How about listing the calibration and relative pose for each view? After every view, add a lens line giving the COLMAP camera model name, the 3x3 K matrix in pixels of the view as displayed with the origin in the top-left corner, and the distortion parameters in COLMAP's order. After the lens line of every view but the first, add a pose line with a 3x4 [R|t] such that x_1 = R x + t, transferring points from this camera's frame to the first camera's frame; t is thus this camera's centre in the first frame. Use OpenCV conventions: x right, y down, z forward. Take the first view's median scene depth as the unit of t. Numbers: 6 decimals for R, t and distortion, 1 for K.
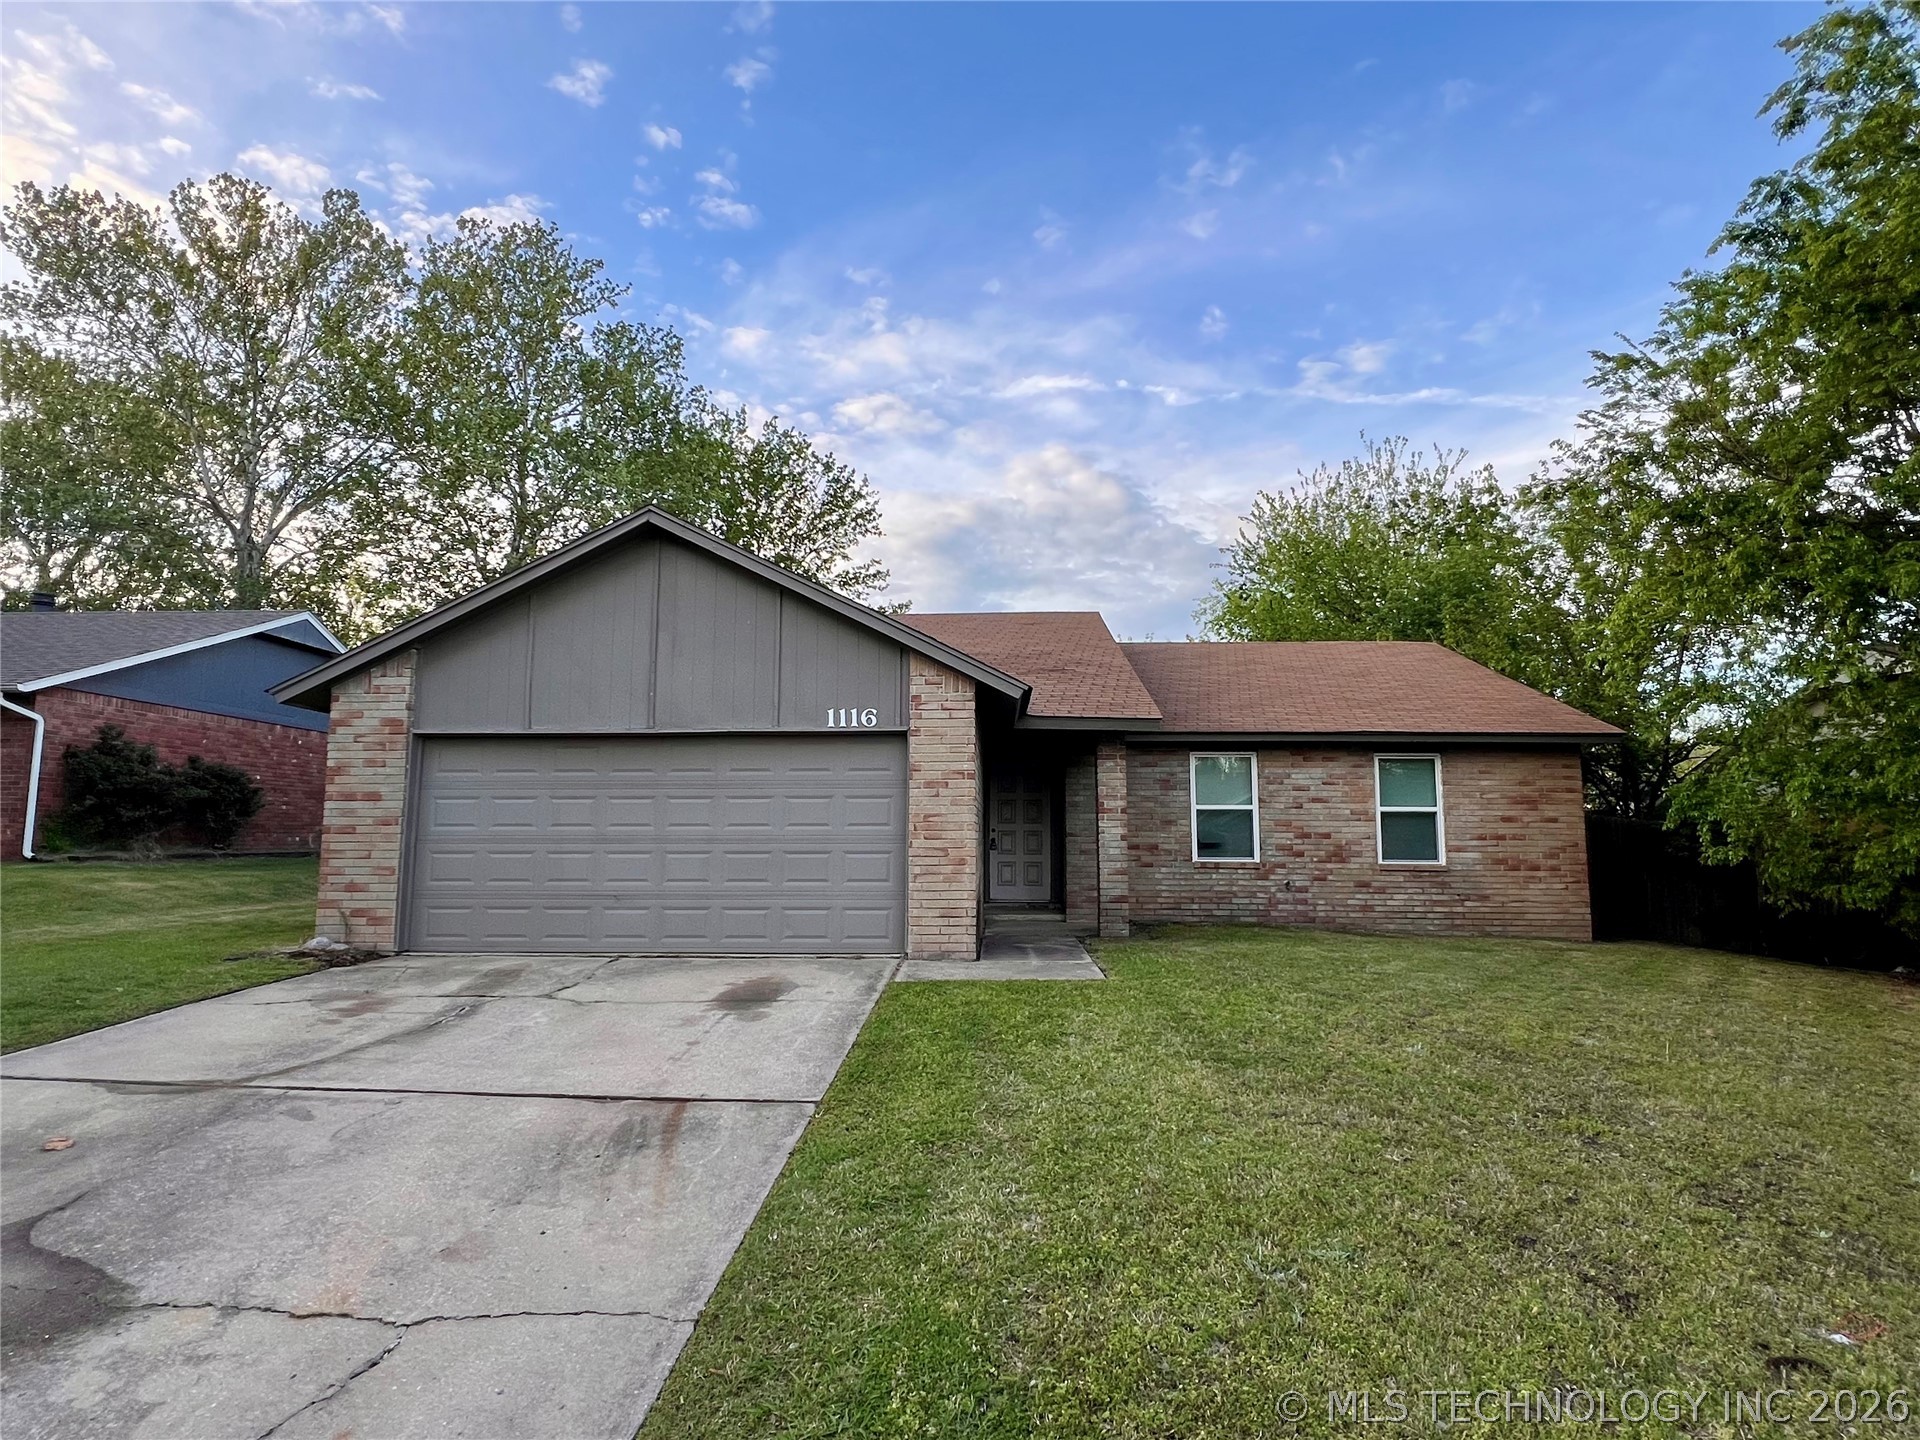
lens RADIAL K [[1014.3, 0, 956.7], [0, 1014.3, 725.1], [0, 0, 1]] dist [-0.002046, 0.000574]
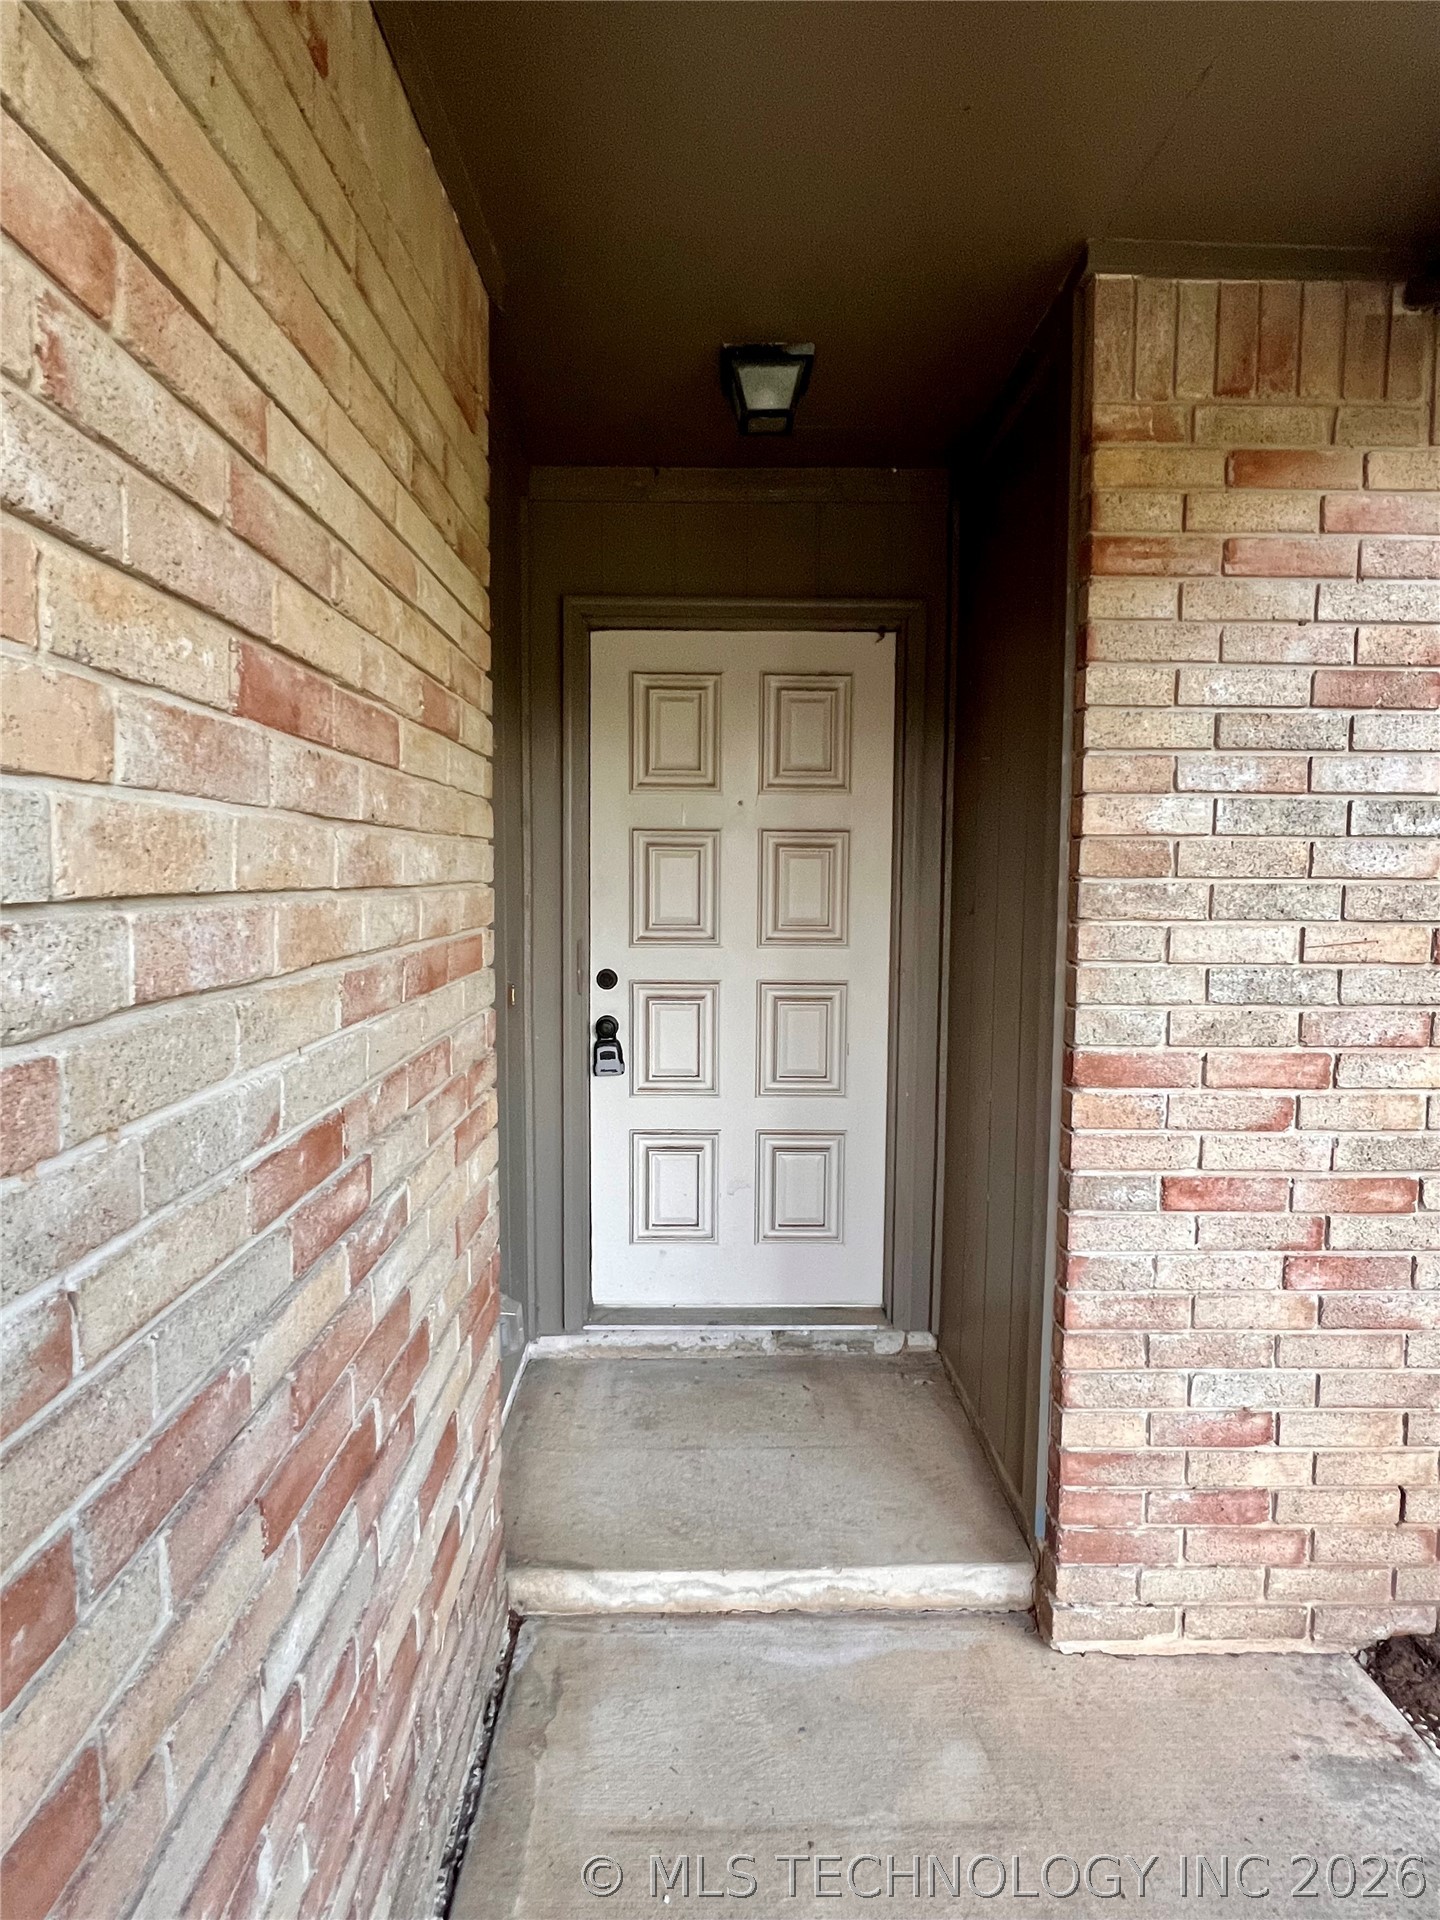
lens RADIAL K [[1014.3, 0, 720.0], [0, 1014.3, 960.0], [0, 0, 1]] dist [-0.002046, 0.000574]
pose [[0.998436, -0.001921, 0.055876, 0.052463], [-0.008646, 0.982081, 0.188259, 0.068261], [-0.055237, -0.188448, 0.980529, 0.884917]]
